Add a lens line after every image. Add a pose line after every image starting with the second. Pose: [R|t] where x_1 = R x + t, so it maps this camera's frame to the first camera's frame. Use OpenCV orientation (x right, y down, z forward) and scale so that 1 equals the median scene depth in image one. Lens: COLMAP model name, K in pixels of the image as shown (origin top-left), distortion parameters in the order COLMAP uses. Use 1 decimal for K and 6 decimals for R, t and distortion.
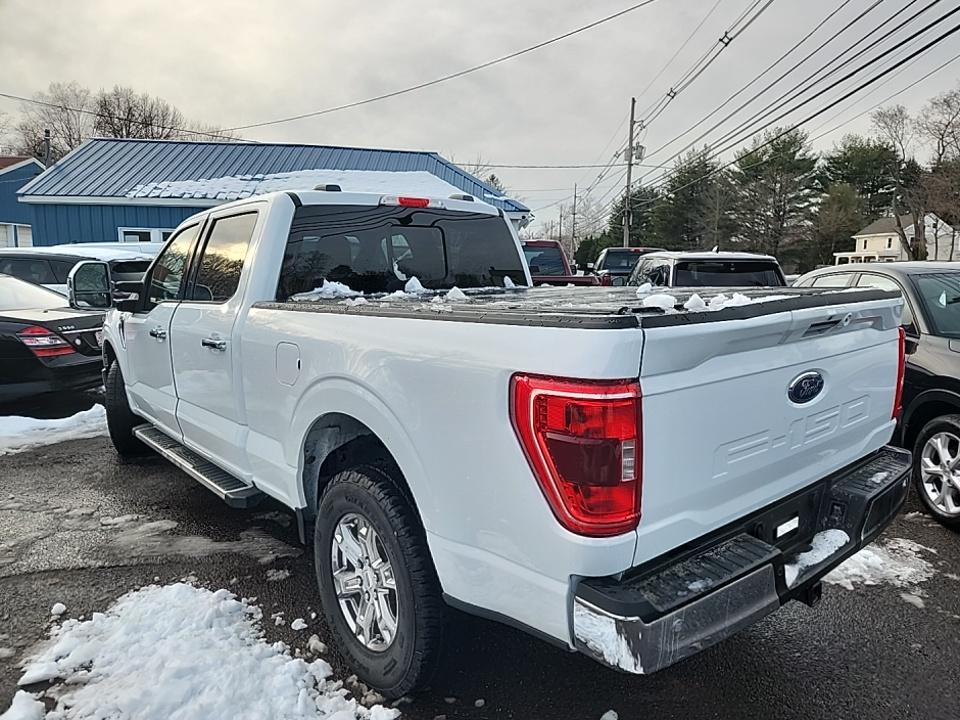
lens RADIAL K [[657.4, 0, 508.2], [0, 657.4, 361.4], [0, 0, 1]] dist [0.035656, -0.015654]
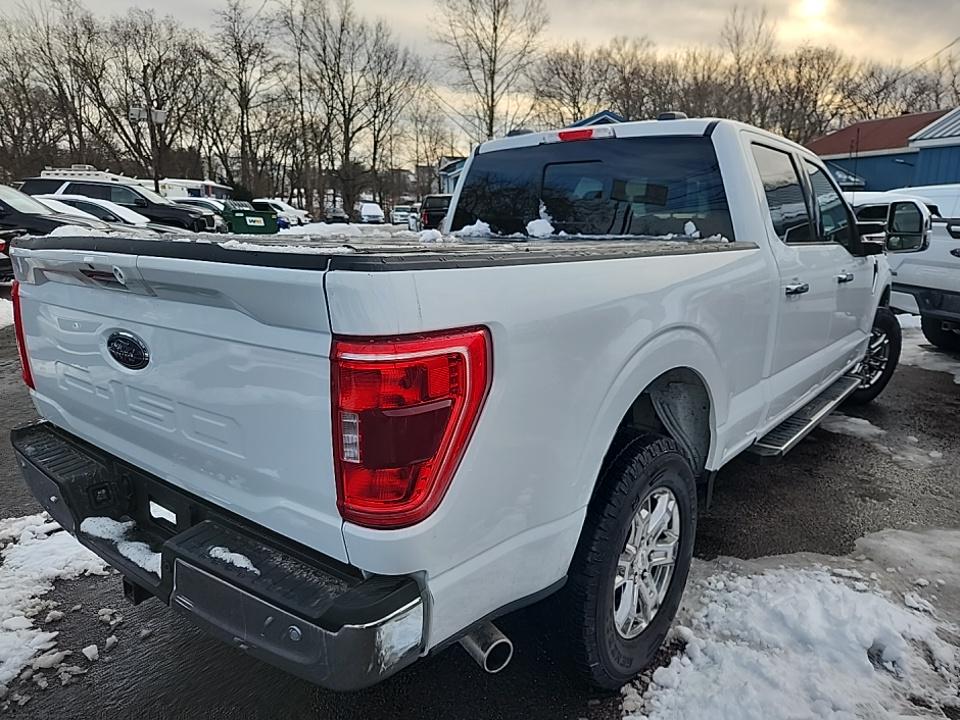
lens RADIAL K [[657.4, 0, 482.4], [0, 657.4, 351.1], [0, 0, 1]] dist [0.035656, -0.015654]
pose [[0.179447, 0.203362, -0.962519, 0.746792], [-0.143816, 0.973312, 0.178830, -0.097014], [0.973199, 0.106335, 0.203904, 0.714386]]
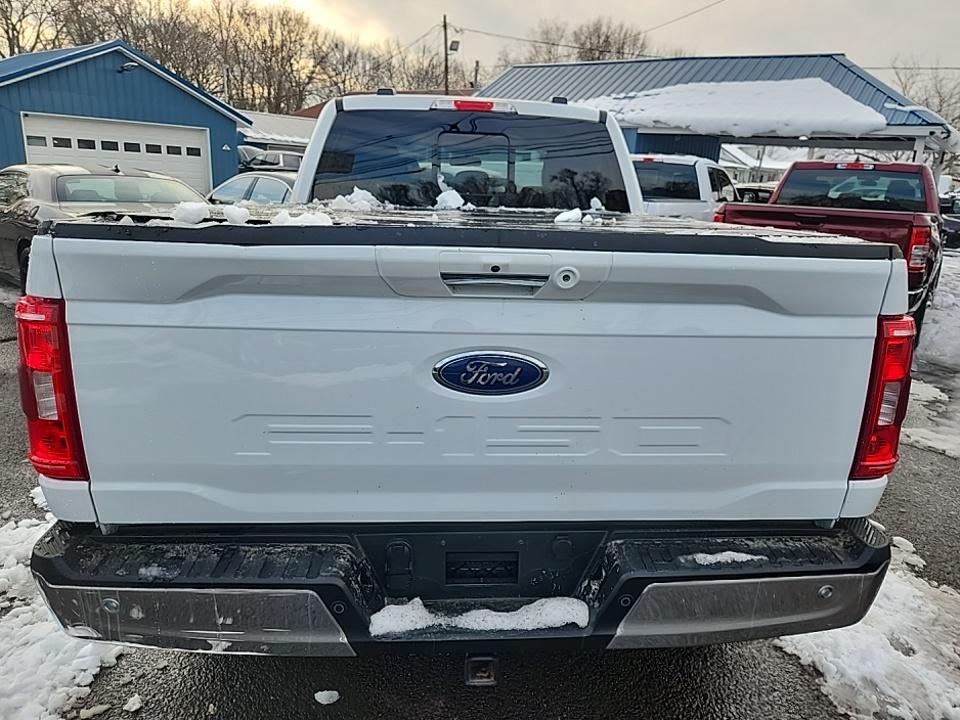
lens RADIAL K [[657.4, 0, 490.3], [0, 657.4, 366.1], [0, 0, 1]] dist [0.035656, -0.015654]
pose [[0.800773, 0.195400, -0.566199, 0.446611], [-0.129278, 0.979394, 0.155160, -0.036542], [0.584850, -0.051051, 0.809533, 0.263524]]
